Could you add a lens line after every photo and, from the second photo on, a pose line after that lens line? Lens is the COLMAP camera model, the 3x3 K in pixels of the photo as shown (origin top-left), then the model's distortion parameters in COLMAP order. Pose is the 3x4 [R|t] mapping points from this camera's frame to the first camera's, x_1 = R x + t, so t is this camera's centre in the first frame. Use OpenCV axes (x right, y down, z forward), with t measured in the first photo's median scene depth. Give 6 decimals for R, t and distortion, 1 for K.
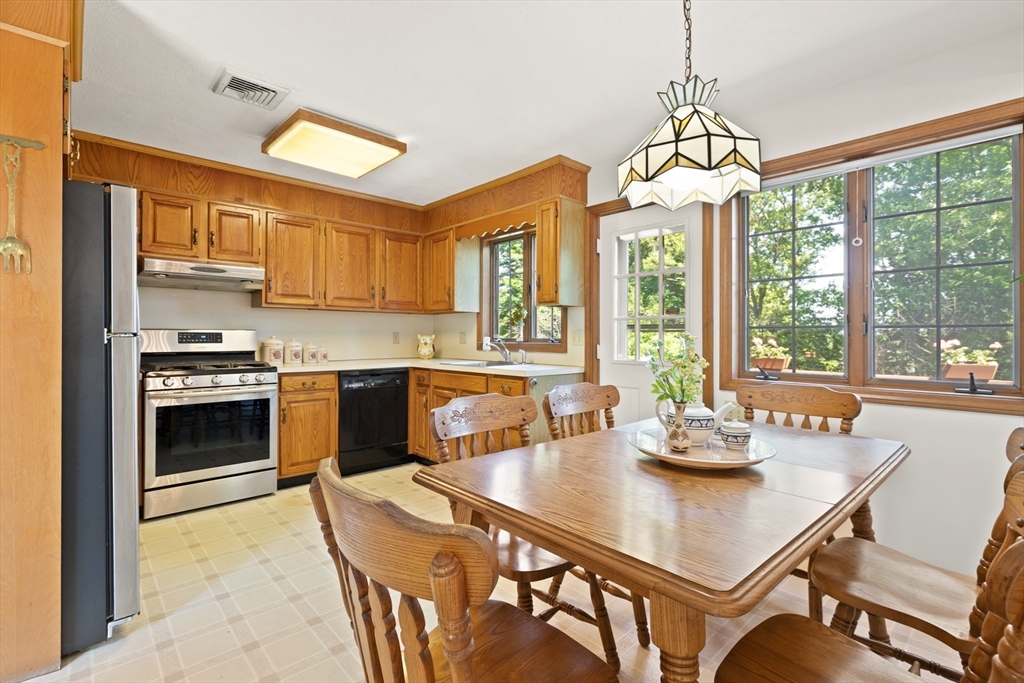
lens RADIAL K [[471.5, 0, 514.9], [0, 471.5, 335.3], [0, 0, 1]] dist [-0.001109, -0.000329]
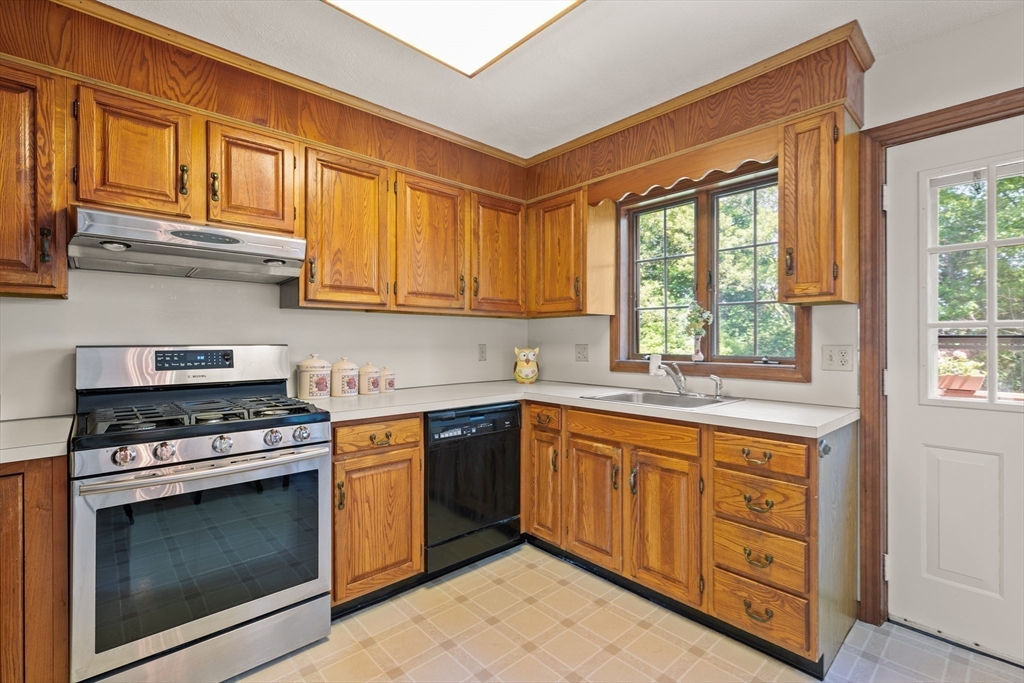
lens RADIAL K [[460.2, 0, 515.5], [0, 460.2, 340.4], [0, 0, 1]] dist [0.003917, 0.000131]
pose [[0.999963, -0.002769, -0.008125, -0.253984], [0.002789, 0.999993, 0.002476, -0.017936], [0.008119, -0.002498, 0.999964, 0.412383]]
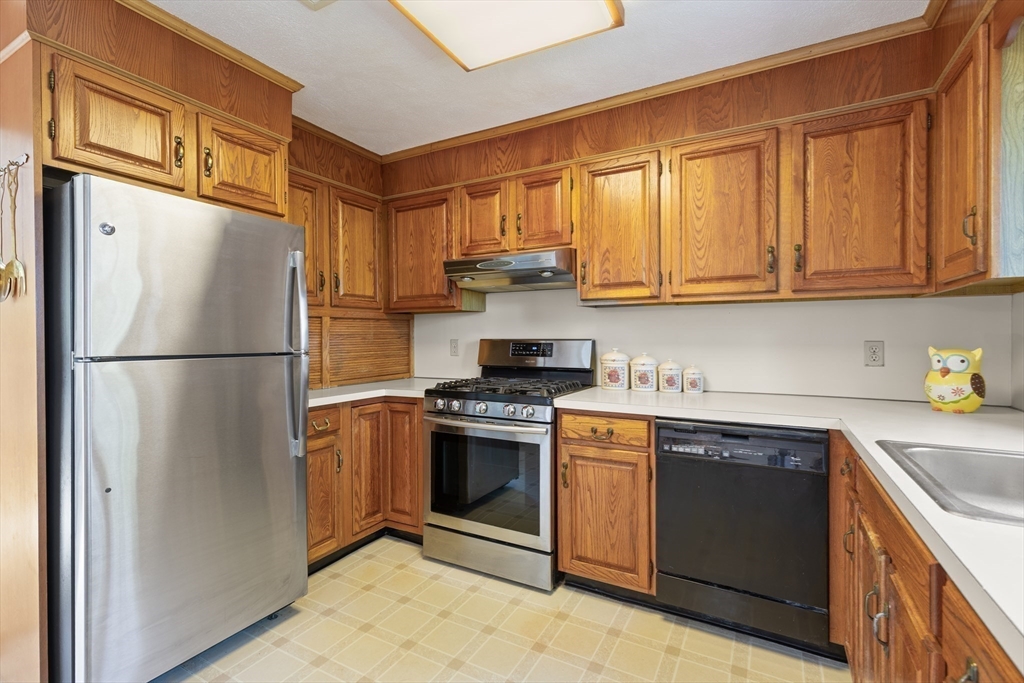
lens RADIAL K [[460.2, 0, 515.5], [0, 460.2, 340.4], [0, 0, 1]] dist [0.003917, 0.000131]
pose [[0.318184, 0.003934, -0.948021, 0.071767], [0.005932, 0.999964, 0.006141, -0.014999], [0.948010, -0.007578, 0.318149, 0.689533]]
